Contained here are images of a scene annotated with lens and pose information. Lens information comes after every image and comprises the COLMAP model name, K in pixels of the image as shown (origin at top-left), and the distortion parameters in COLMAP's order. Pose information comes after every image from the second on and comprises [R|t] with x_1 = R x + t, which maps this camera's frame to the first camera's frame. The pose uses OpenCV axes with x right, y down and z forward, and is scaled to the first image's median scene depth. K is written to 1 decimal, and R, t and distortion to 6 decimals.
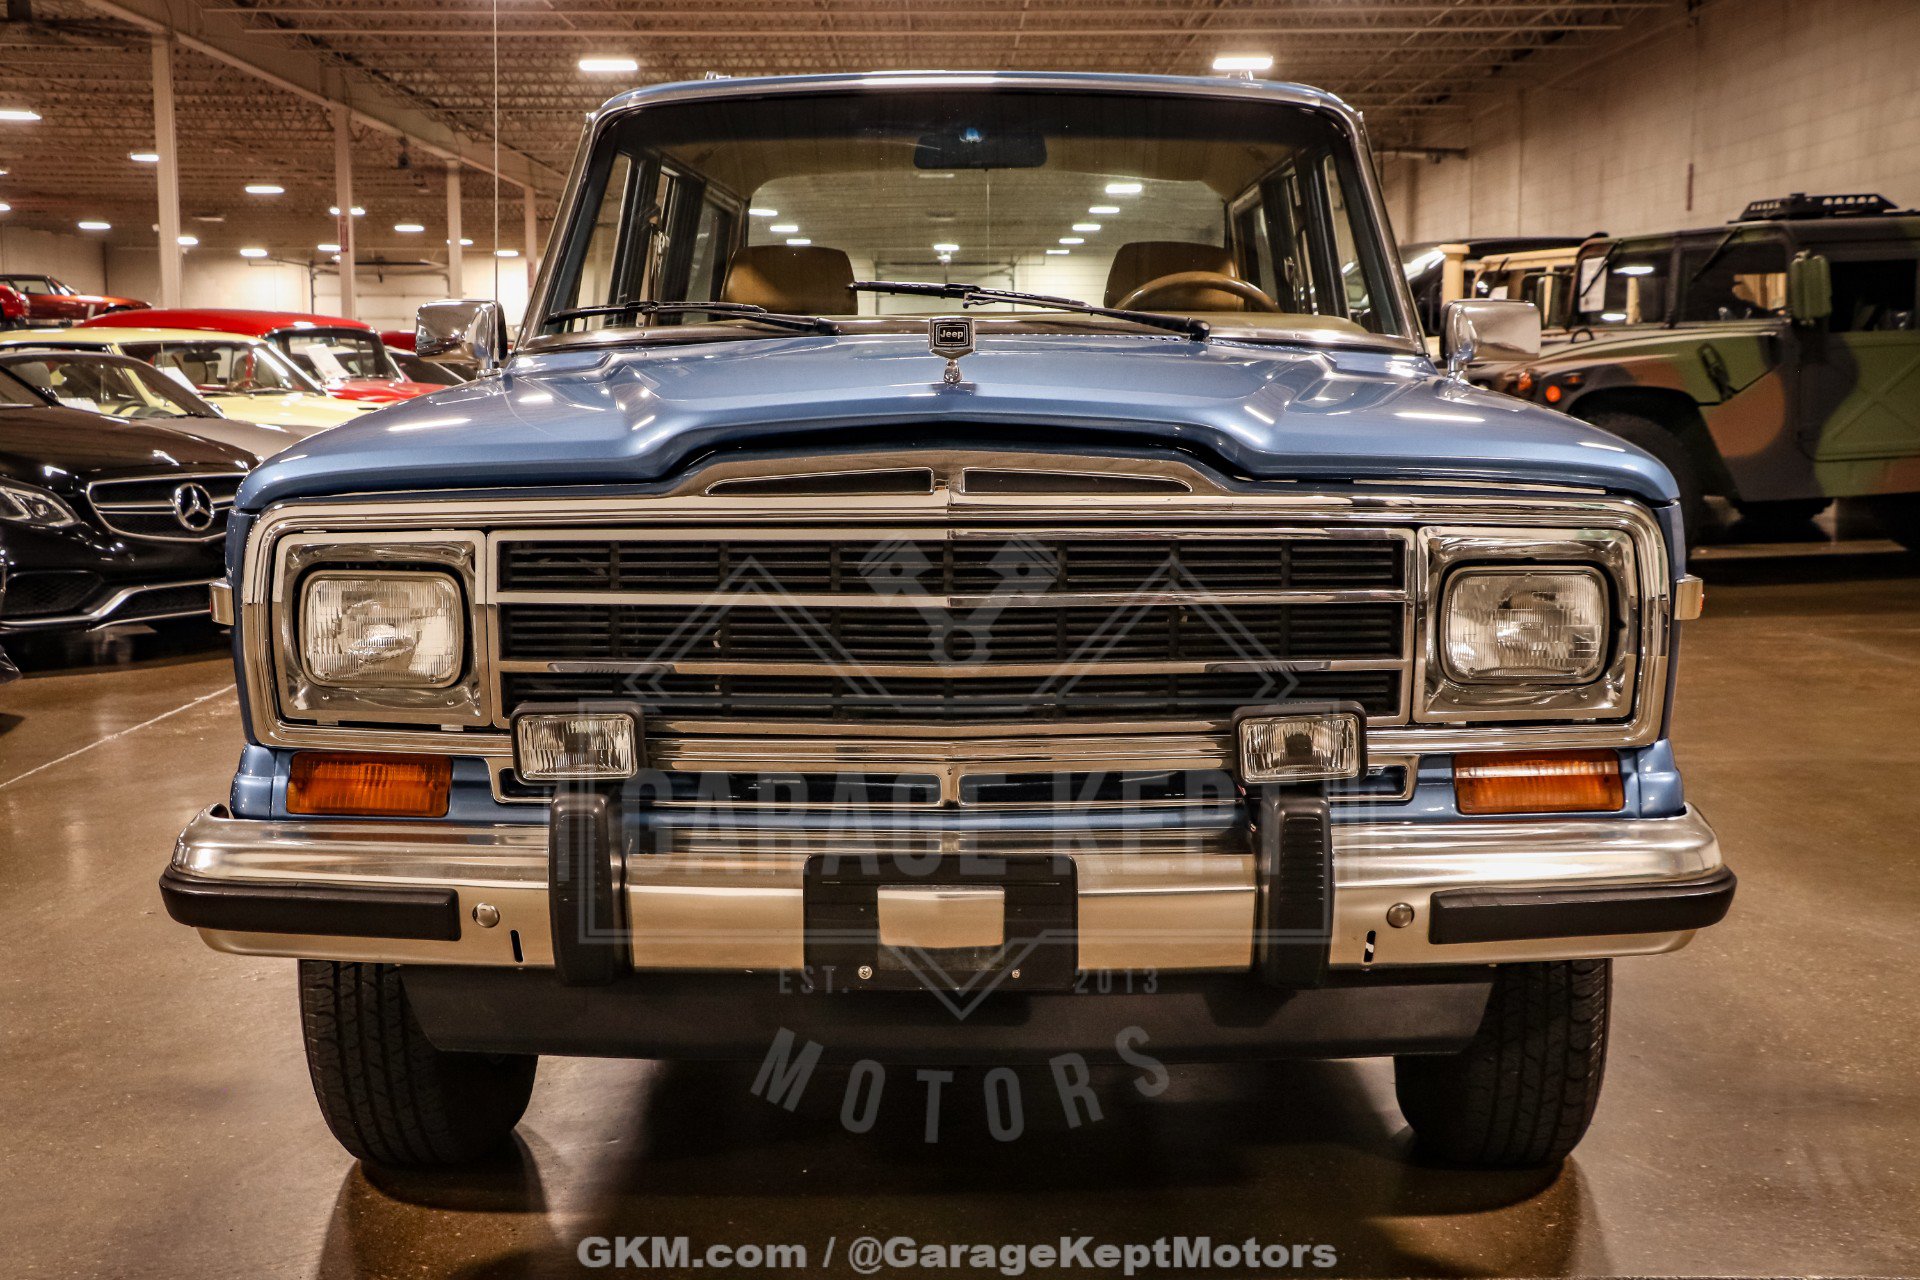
lens RADIAL K [[2510.1, 0, 930.1], [0, 2510.1, 671.8], [0, 0, 1]] dist [0.096642, 0.000000]
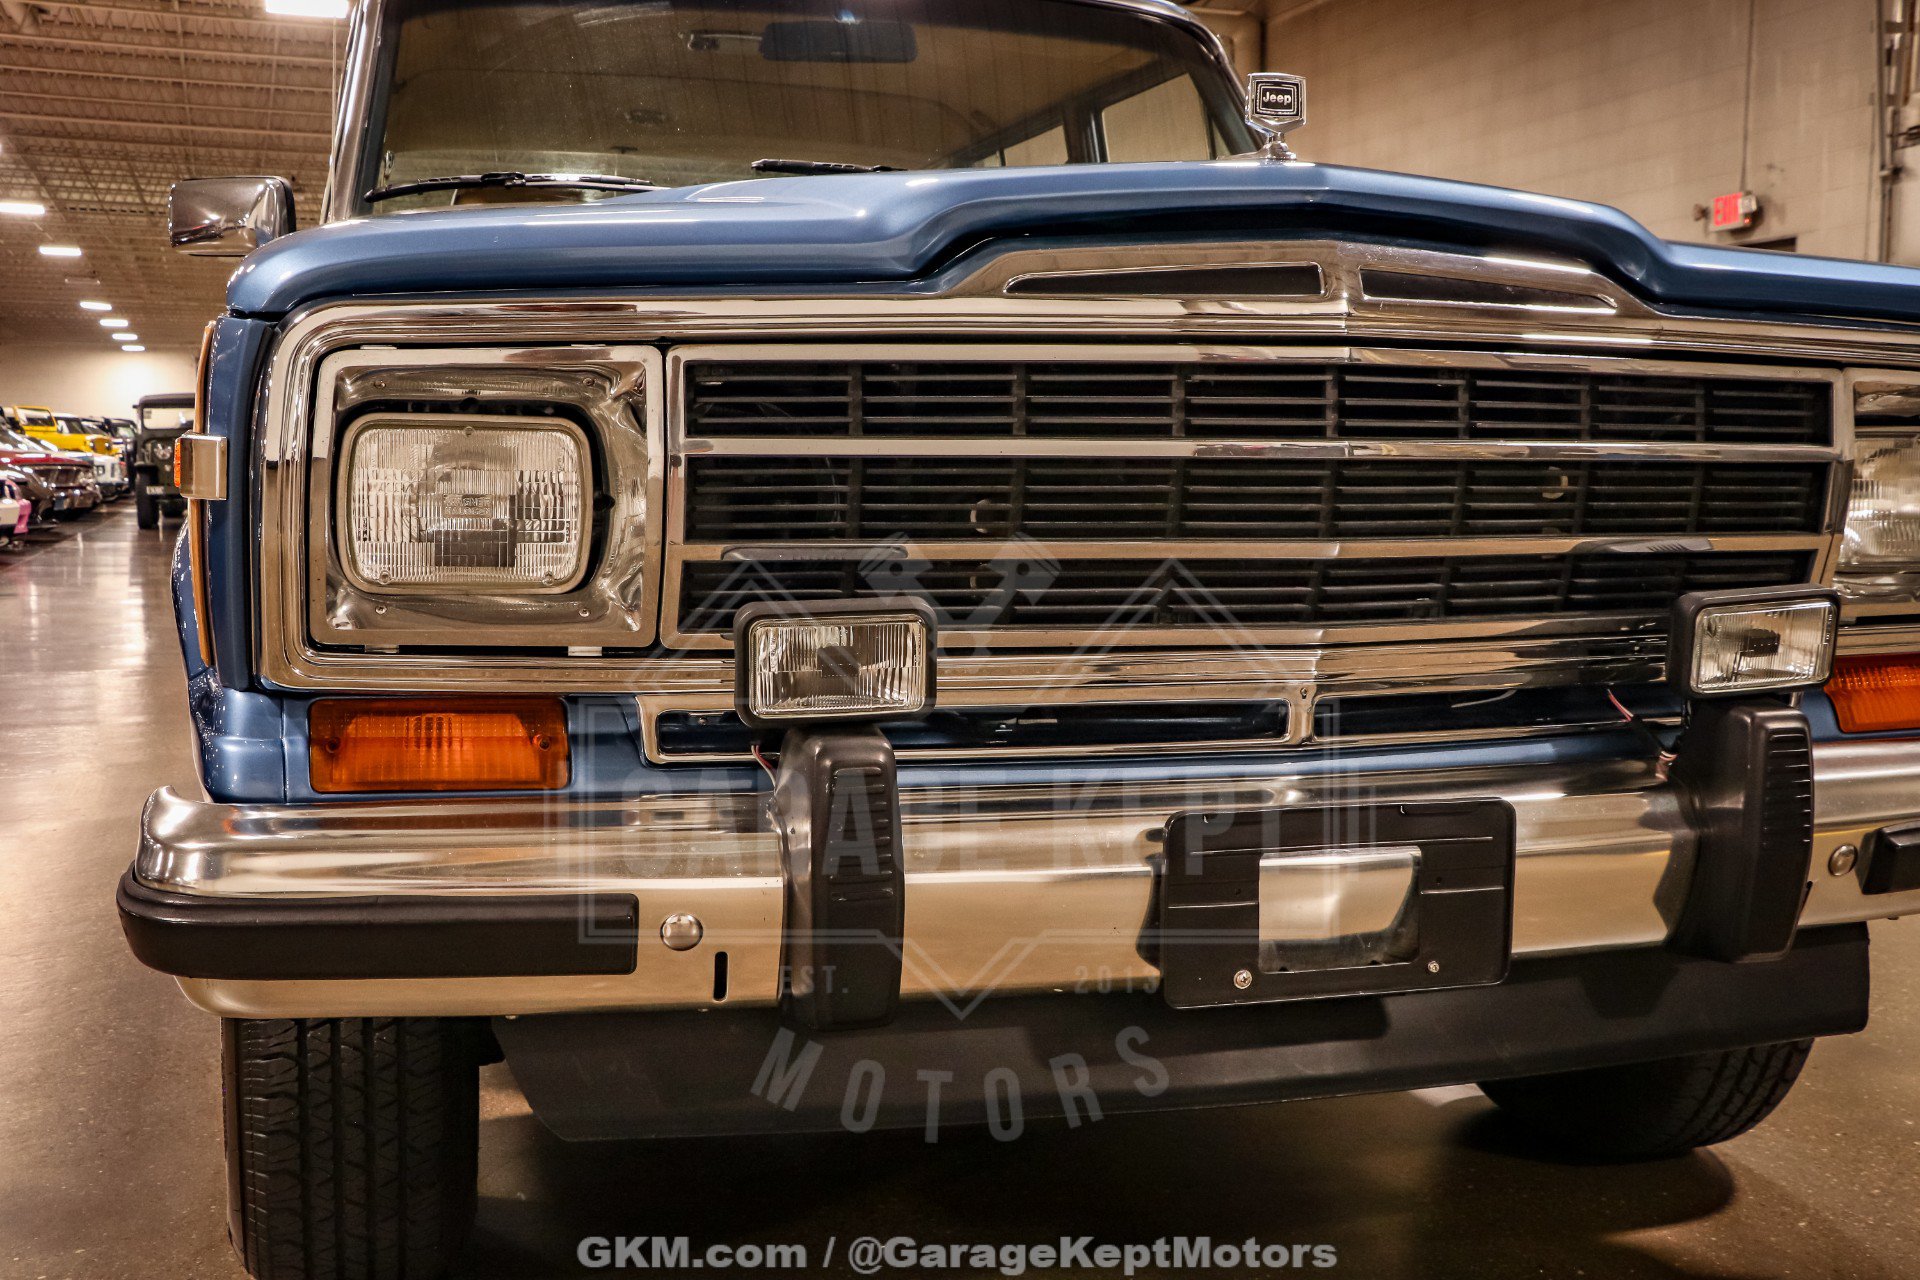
lens RADIAL K [[2087.9, 0, 952.9], [0, 2087.9, 669.1], [0, 0, 1]] dist [0.011138, 0.000000]
pose [[0.945897, -0.022646, 0.323674, -0.271918], [0.029522, 0.999430, -0.016349, 0.037986], [-0.323120, 0.025020, 0.946027, 0.442825]]
